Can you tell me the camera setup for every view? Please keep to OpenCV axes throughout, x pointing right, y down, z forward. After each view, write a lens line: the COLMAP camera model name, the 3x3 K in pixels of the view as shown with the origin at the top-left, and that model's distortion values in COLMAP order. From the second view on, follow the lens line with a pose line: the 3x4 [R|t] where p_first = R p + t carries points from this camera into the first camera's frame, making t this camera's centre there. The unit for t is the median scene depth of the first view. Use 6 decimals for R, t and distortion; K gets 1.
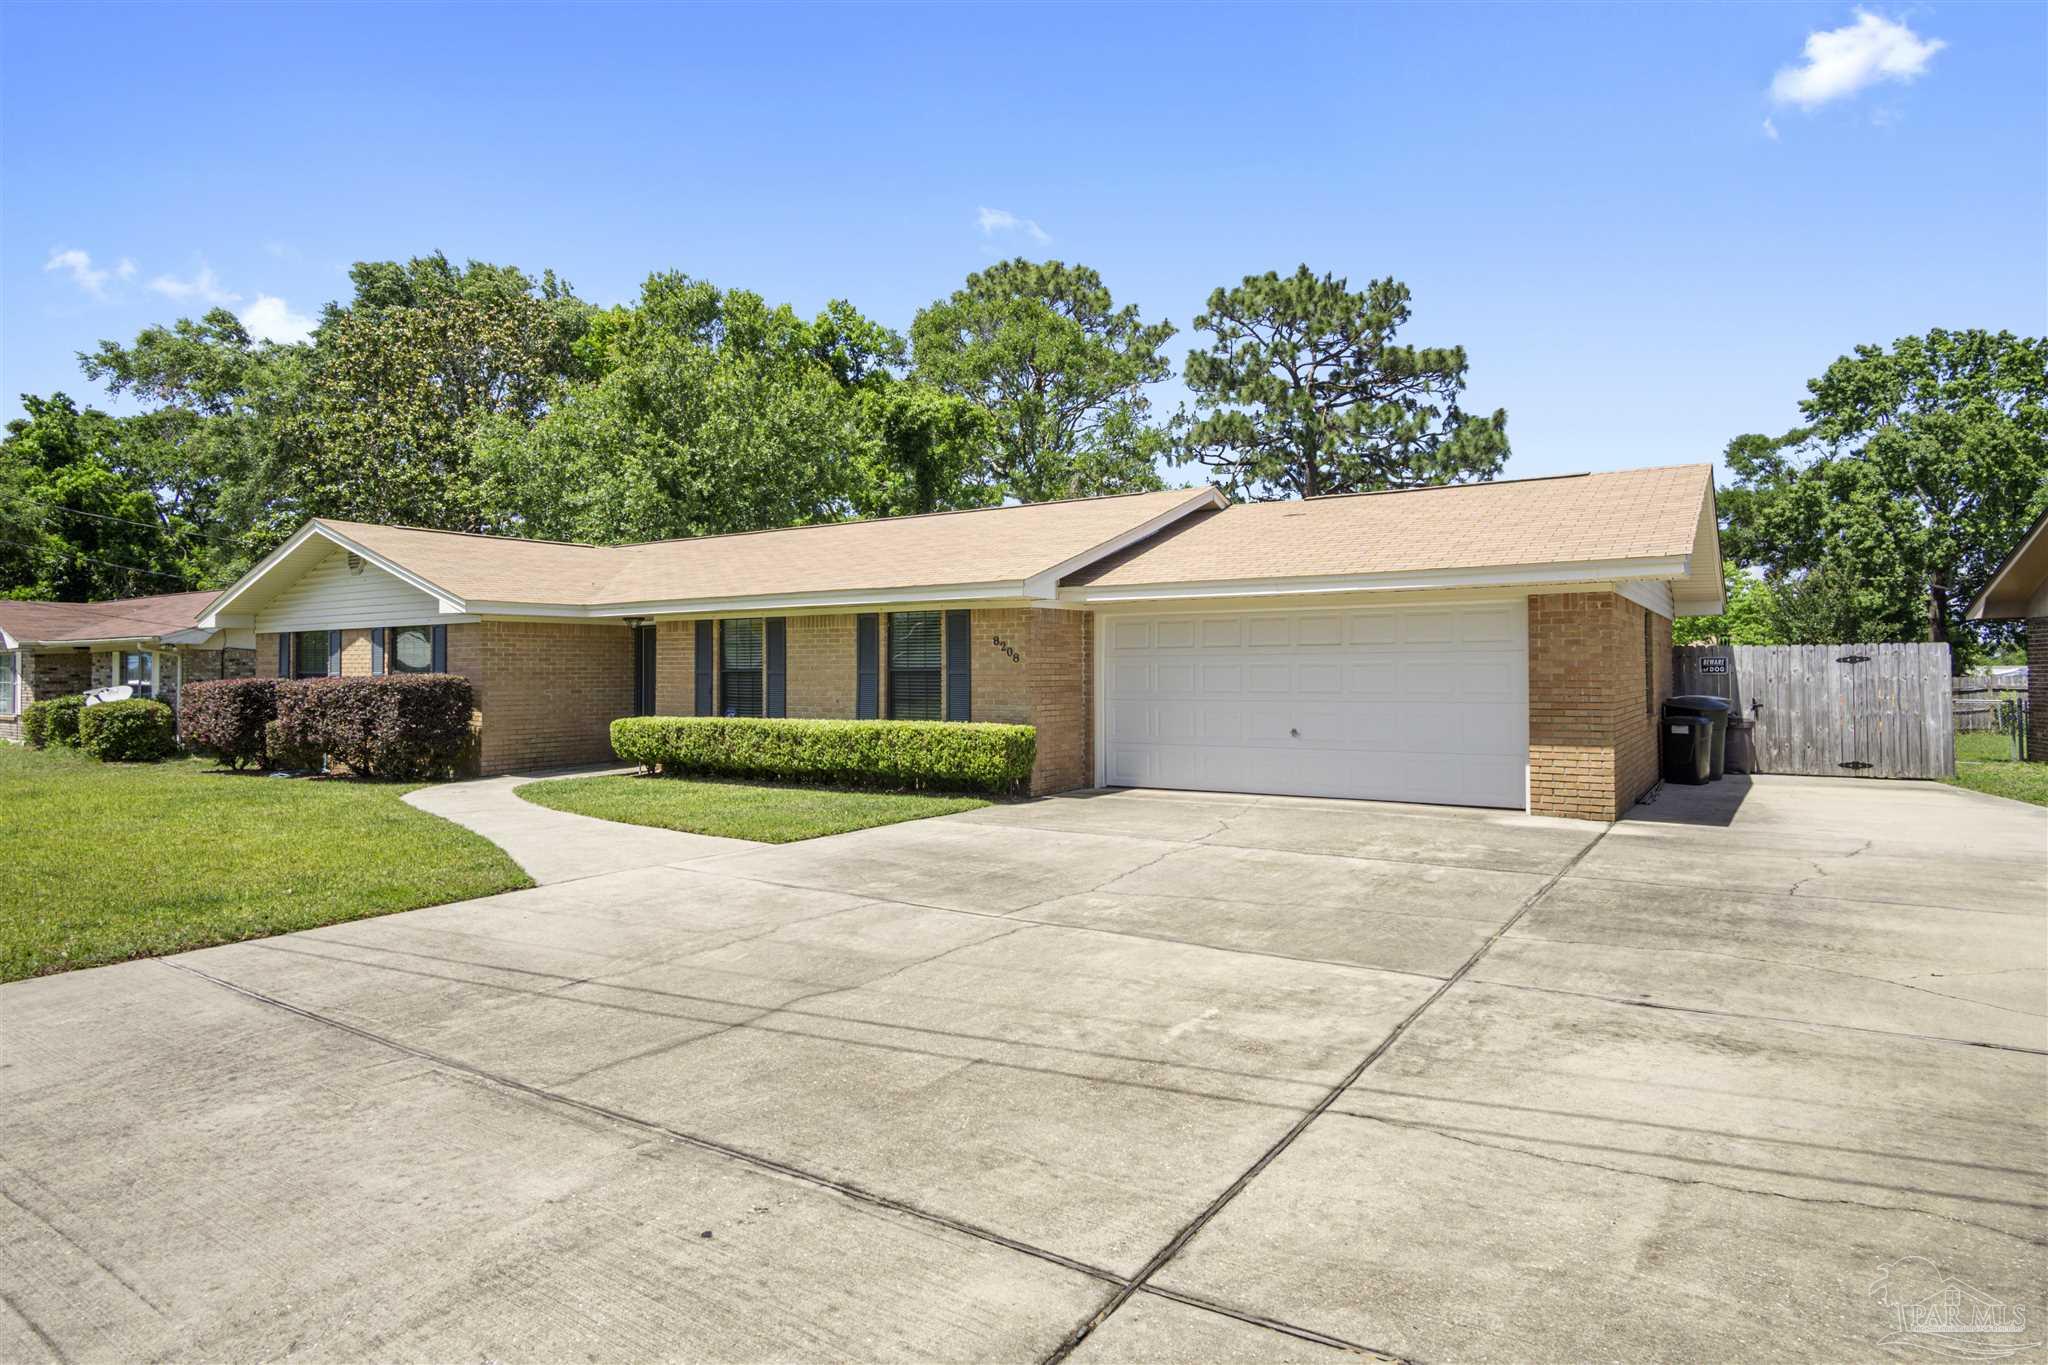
lens RADIAL K [[1100.1, 0, 1021.1], [0, 1100.1, 678.8], [0, 0, 1]] dist [-0.003115, -0.001480]
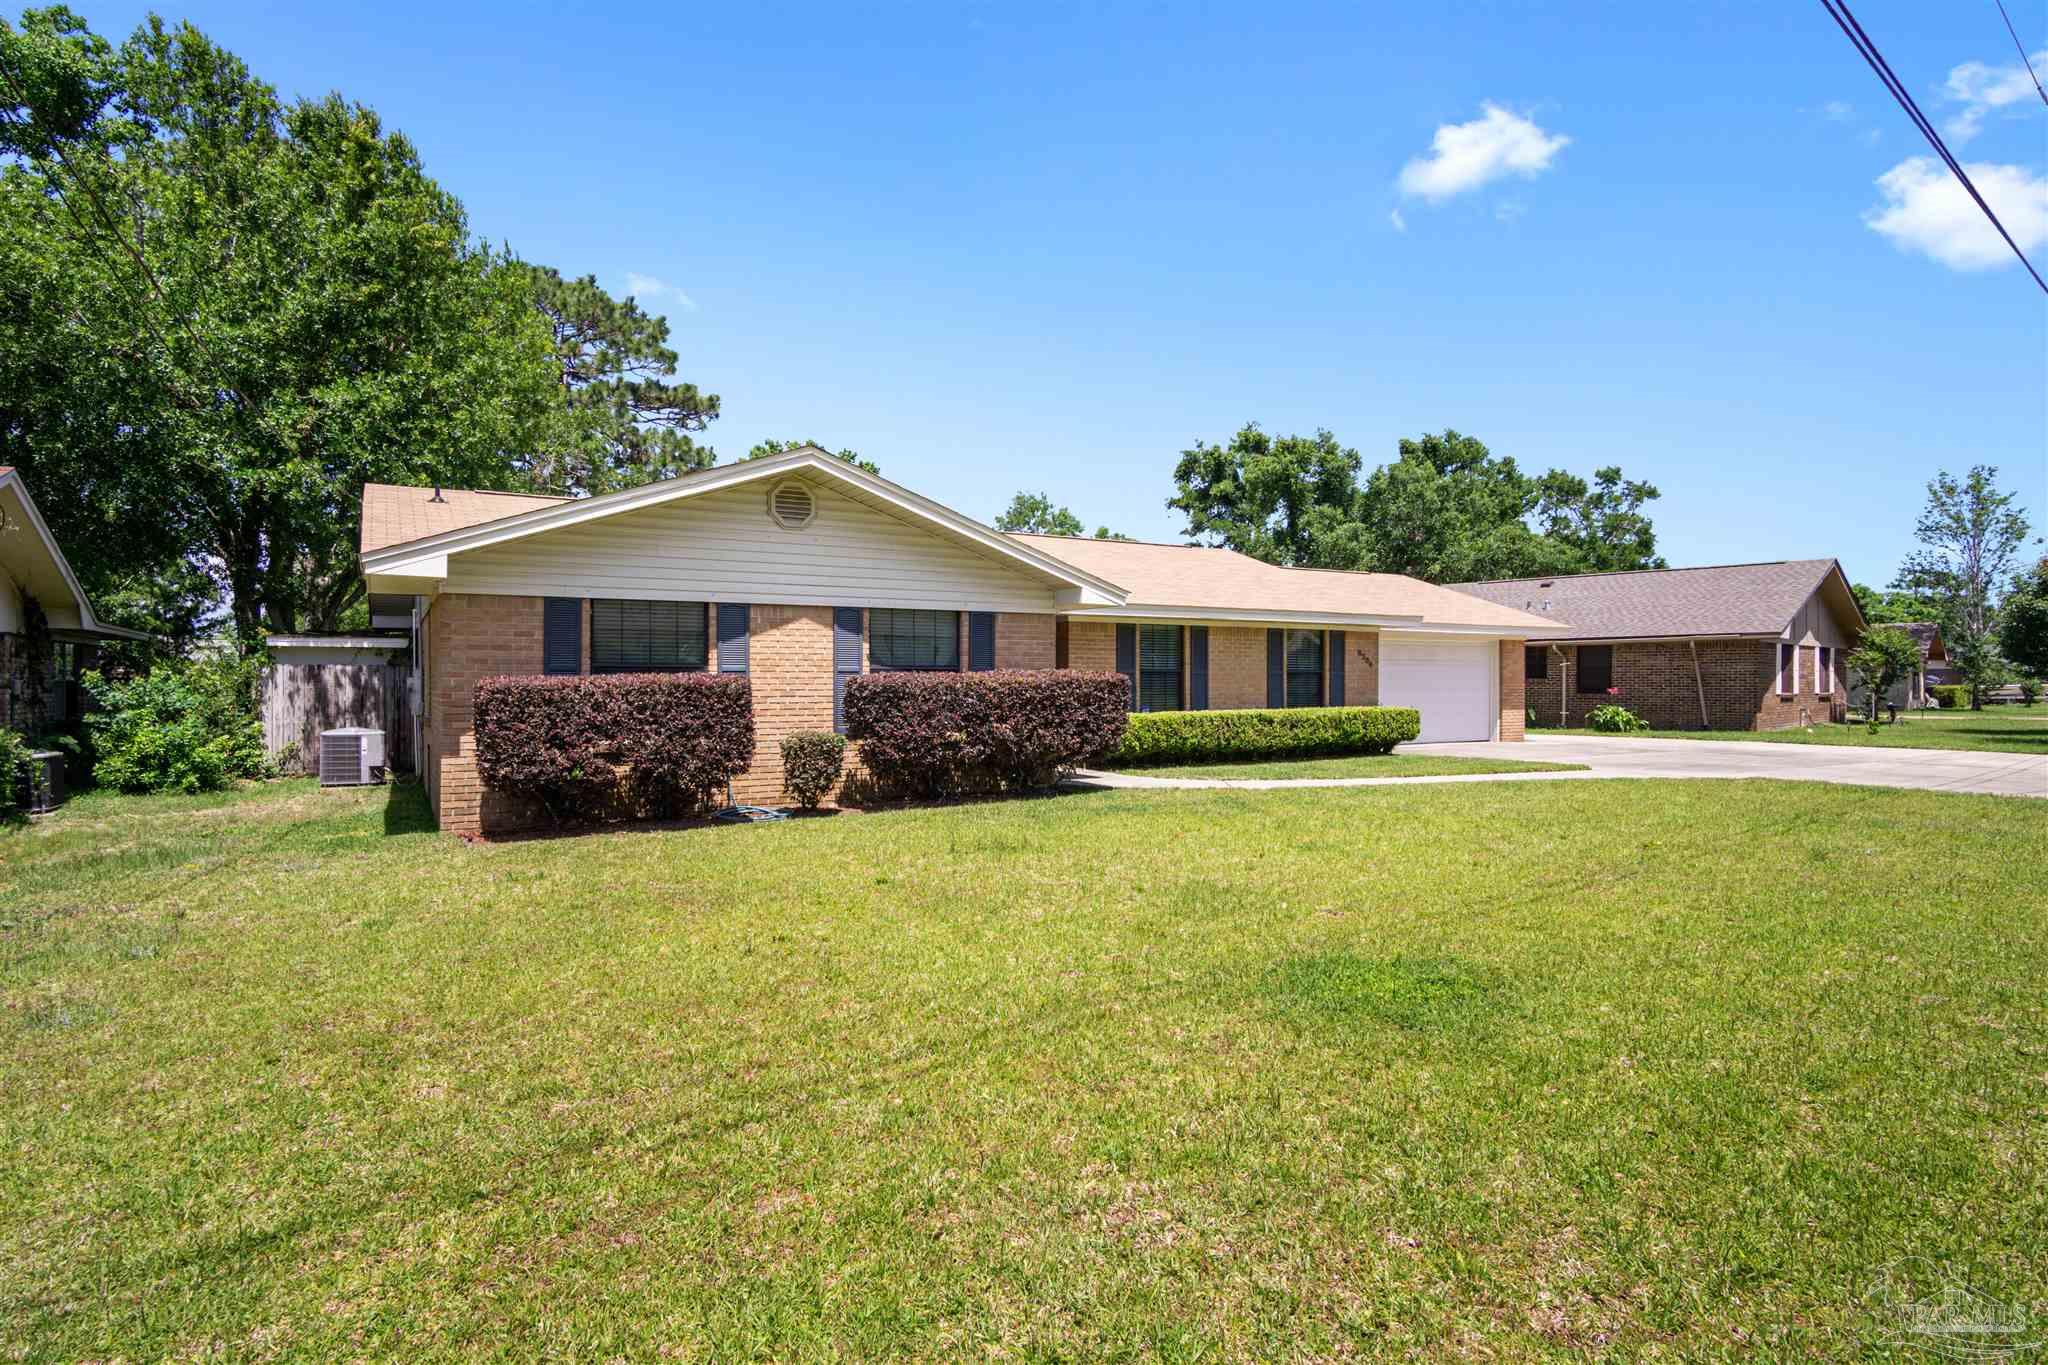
lens RADIAL K [[1056.9, 0, 1016.3], [0, 1056.9, 671.8], [0, 0, 1]] dist [-0.000435, -0.000218]
pose [[0.458688, 0.008890, 0.888553, -1.335781], [-0.000049, 0.999950, -0.009980, 0.005105], [-0.888597, 0.004534, 0.458666, 0.650505]]
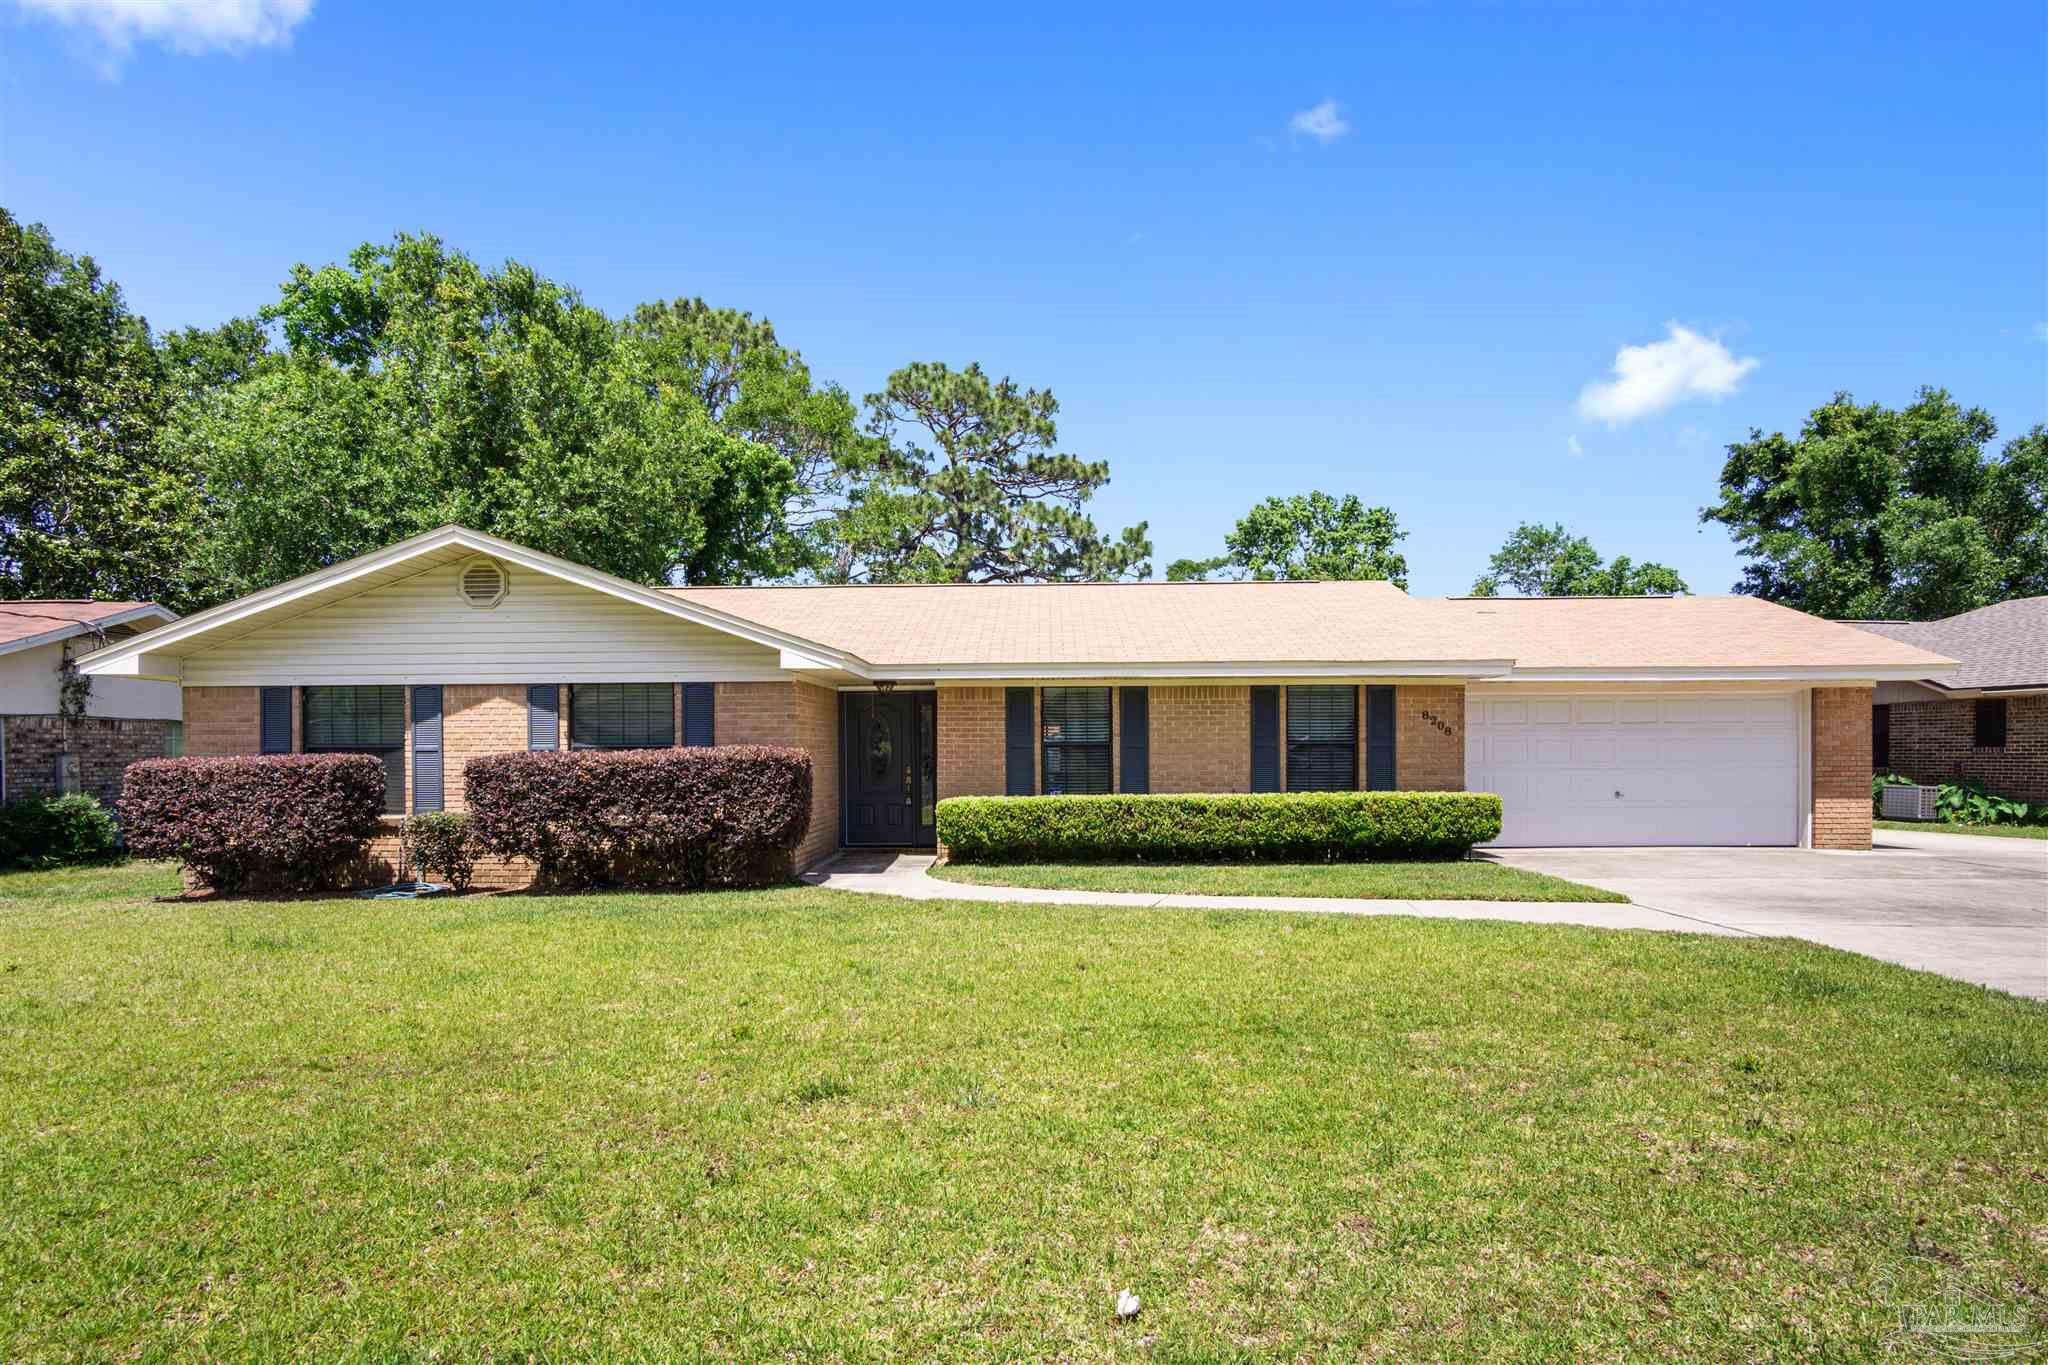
lens RADIAL K [[1095.5, 0, 1008.3], [0, 1095.5, 737.5], [0, 0, 1]] dist [0.001362, 0.000766]
pose [[0.851985, 0.003968, 0.523551, -0.804030], [0.004318, 0.999884, -0.014606, 0.000807], [-0.523548, 0.014705, 0.851869, 0.260333]]
